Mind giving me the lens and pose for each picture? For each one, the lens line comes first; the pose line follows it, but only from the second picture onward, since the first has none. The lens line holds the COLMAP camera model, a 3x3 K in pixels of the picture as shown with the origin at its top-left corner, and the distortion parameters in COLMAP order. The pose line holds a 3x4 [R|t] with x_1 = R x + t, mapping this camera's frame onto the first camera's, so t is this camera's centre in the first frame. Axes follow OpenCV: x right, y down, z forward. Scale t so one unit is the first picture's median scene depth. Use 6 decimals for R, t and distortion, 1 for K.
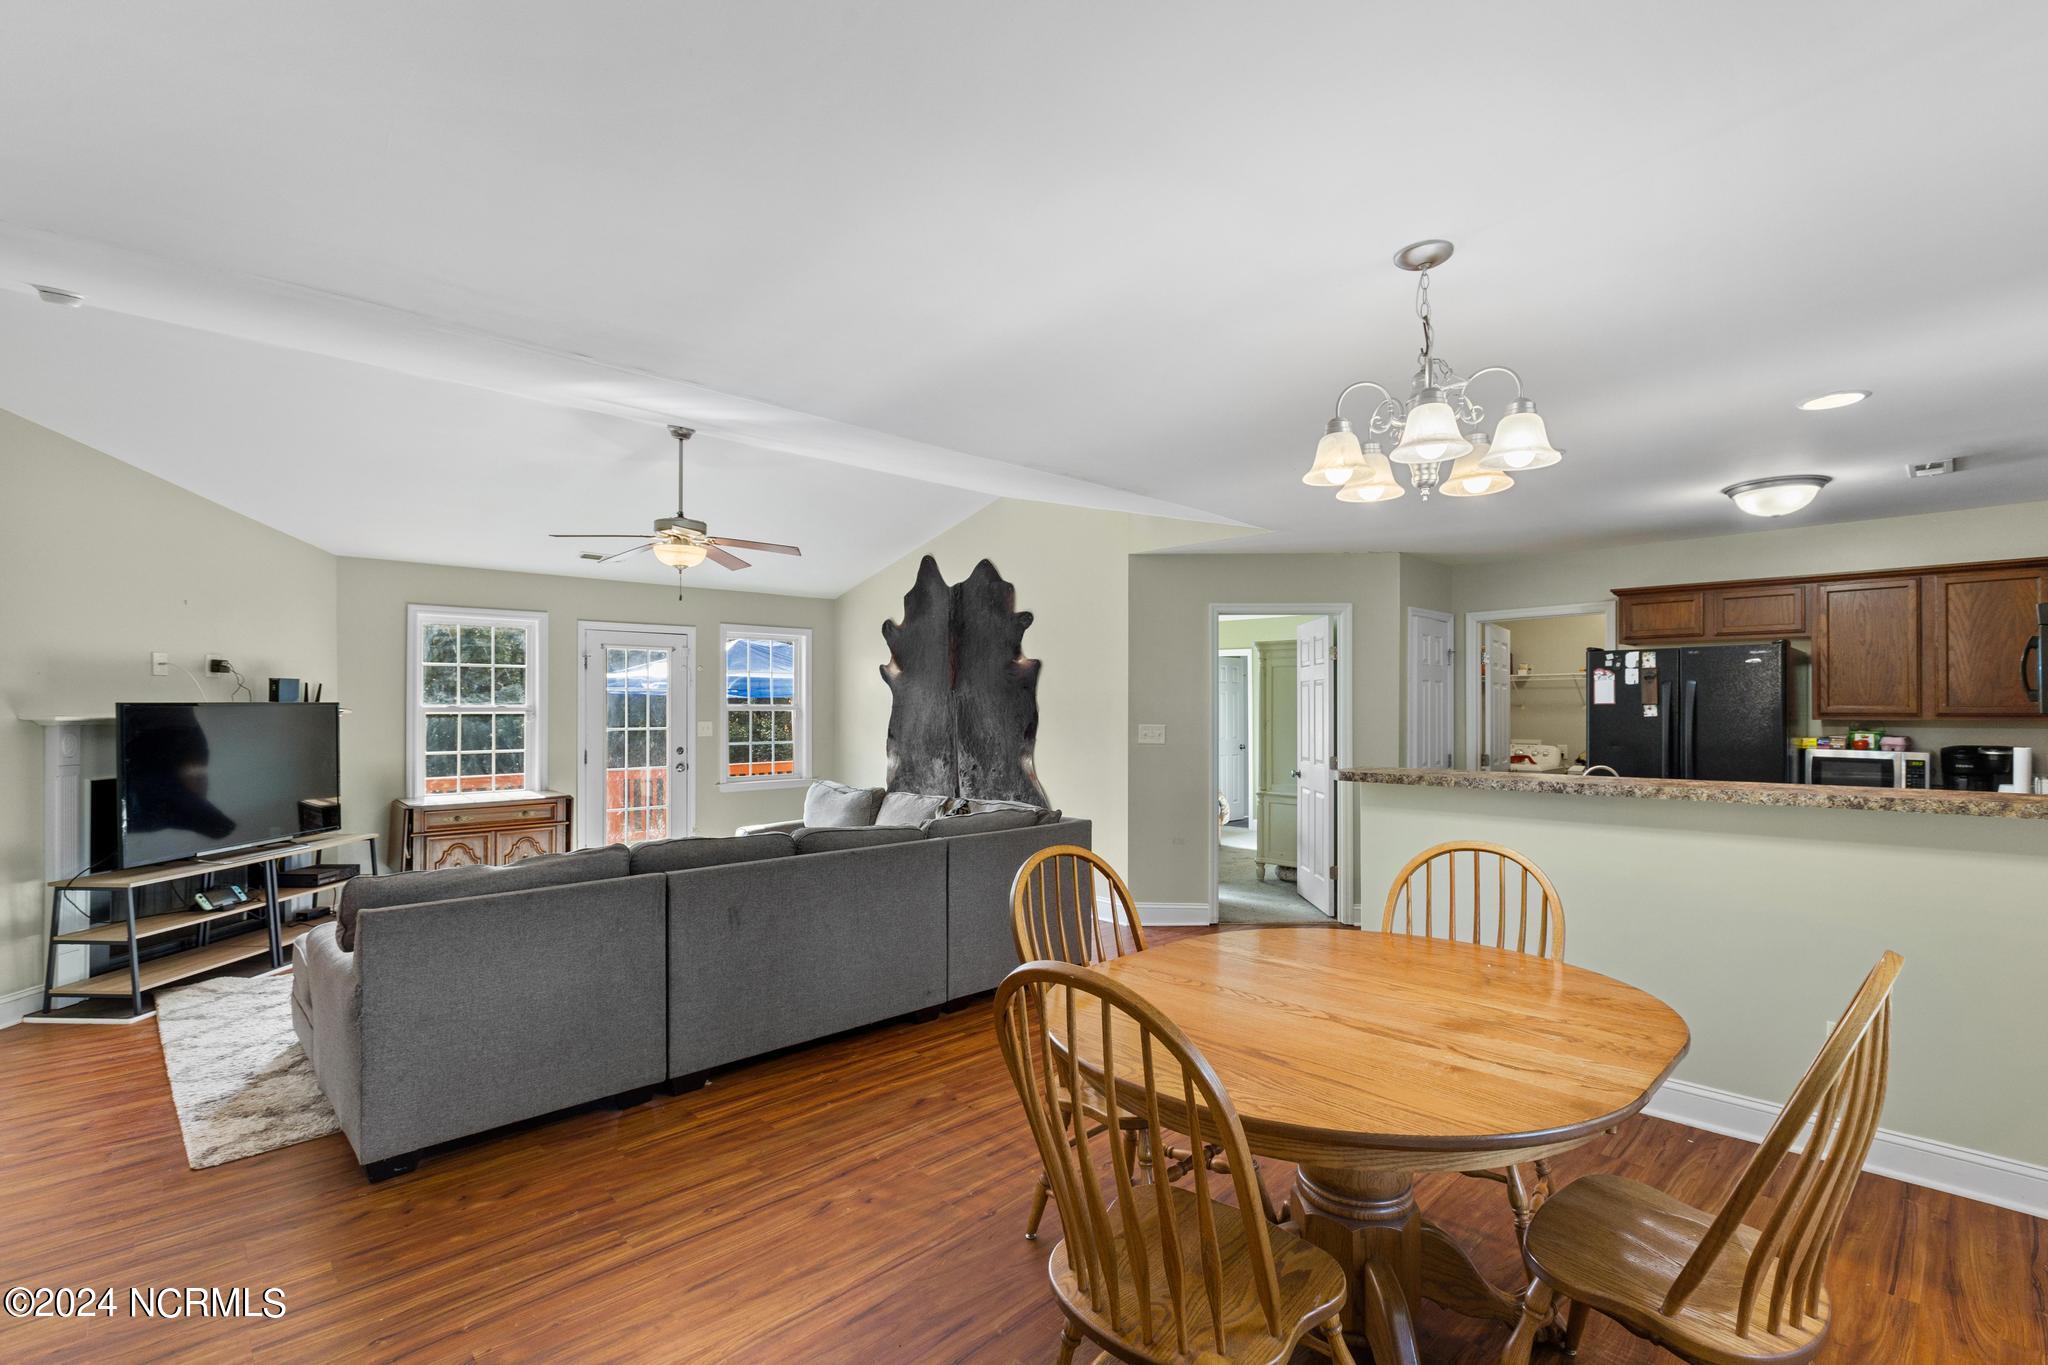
lens RADIAL K [[916.2, 0, 1038.2], [0, 916.2, 702.9], [0, 0, 1]] dist [0.002701, 0.000338]
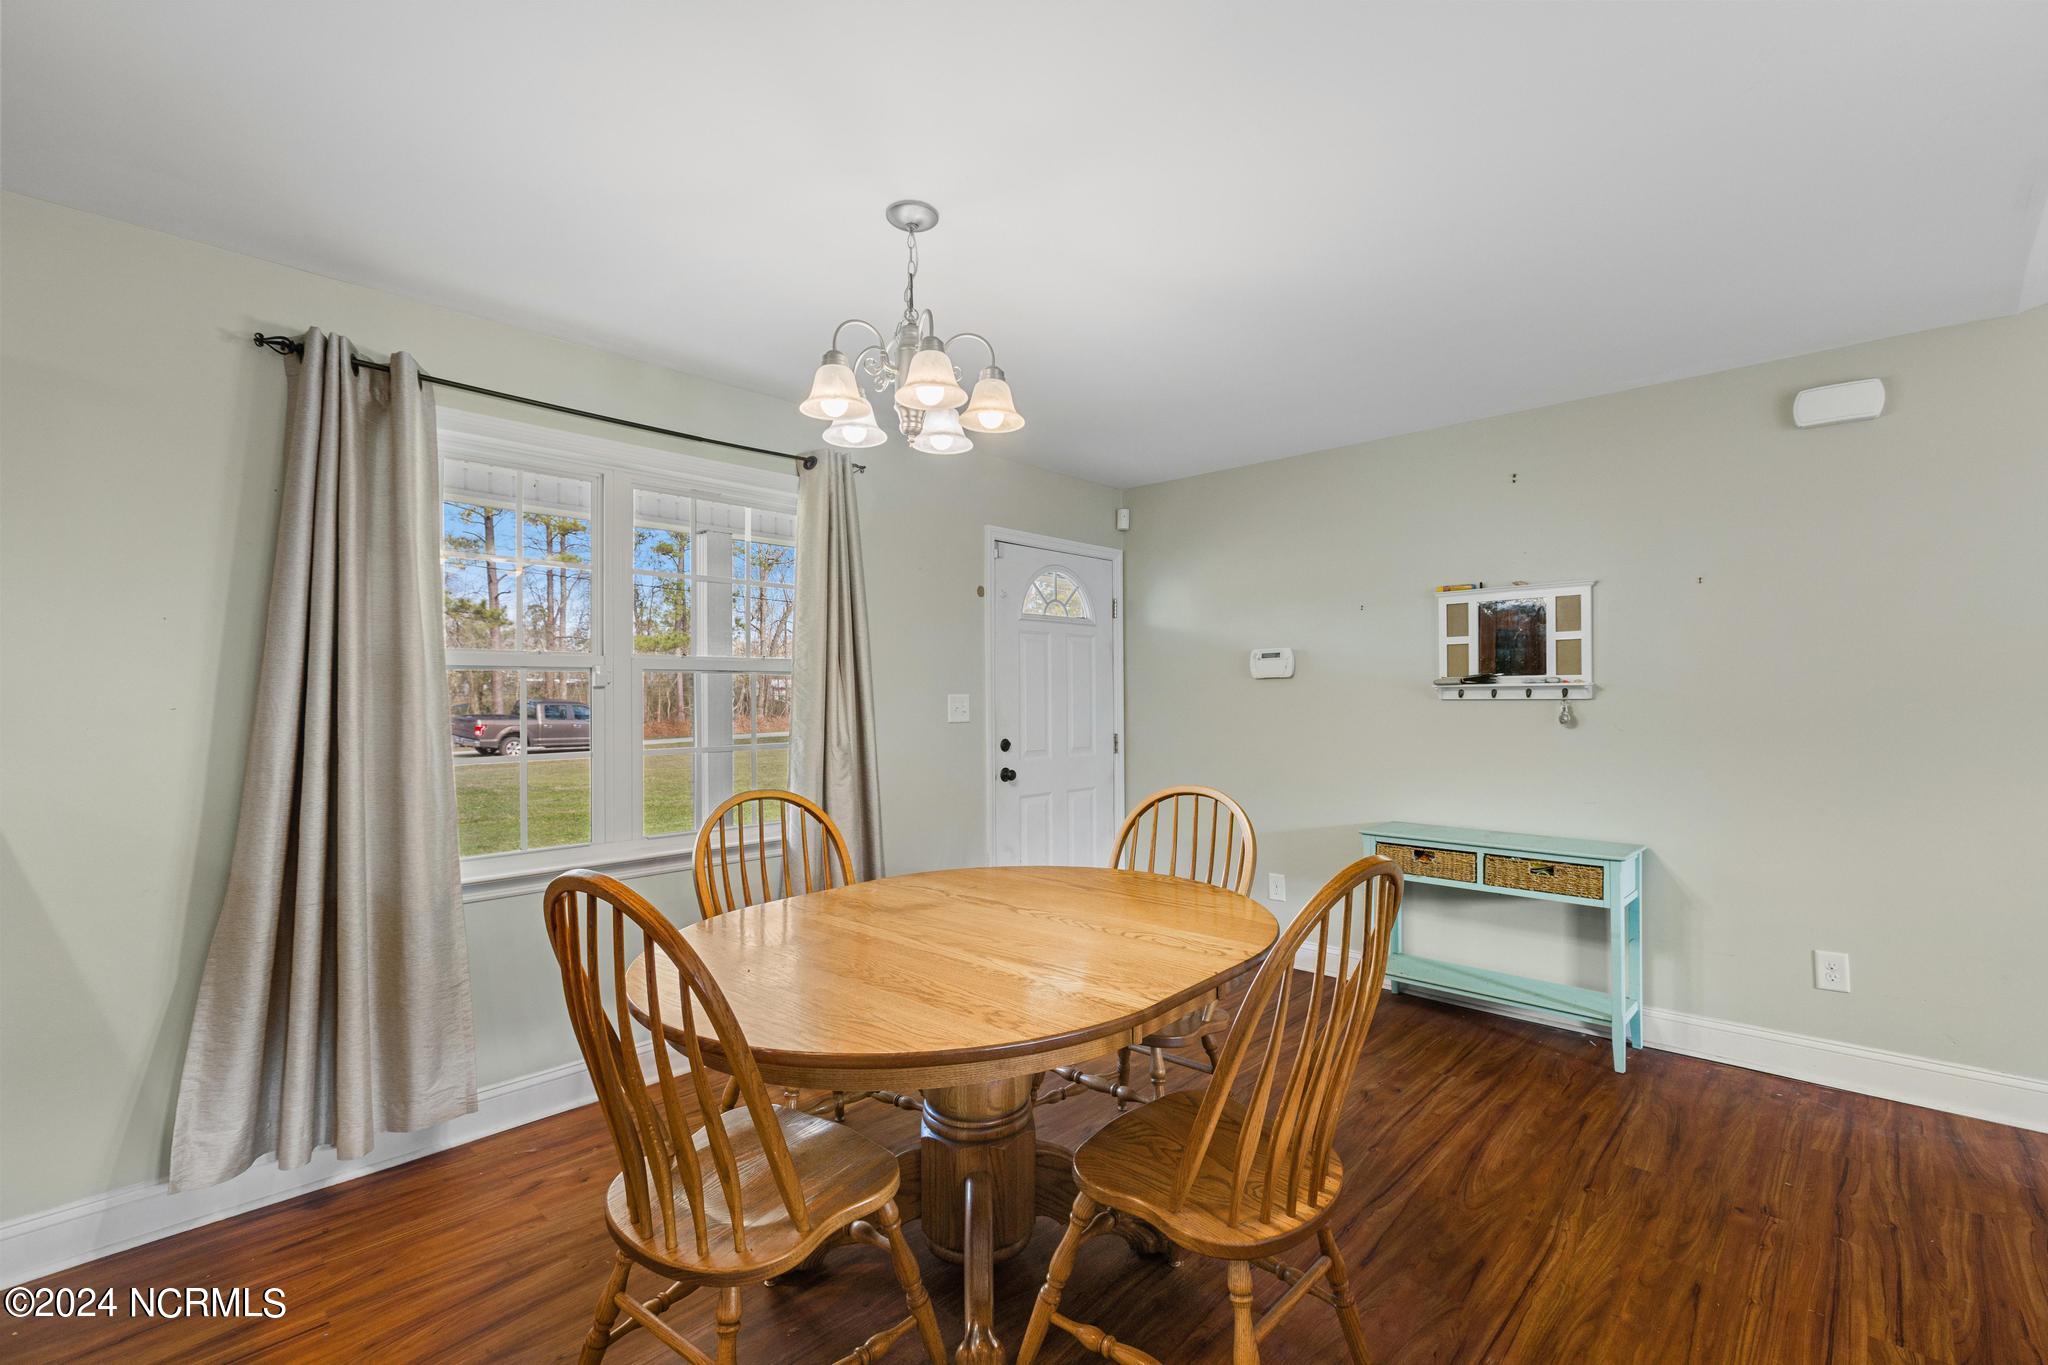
lens RADIAL K [[916.2, 0, 1038.2], [0, 916.2, 702.9], [0, 0, 1]] dist [0.002701, 0.000338]
pose [[-0.998164, 0.010760, -0.059603, 0.110447], [0.010649, 0.999941, 0.002181, 0.023831], [0.059623, 0.001542, -0.998220, 0.660156]]
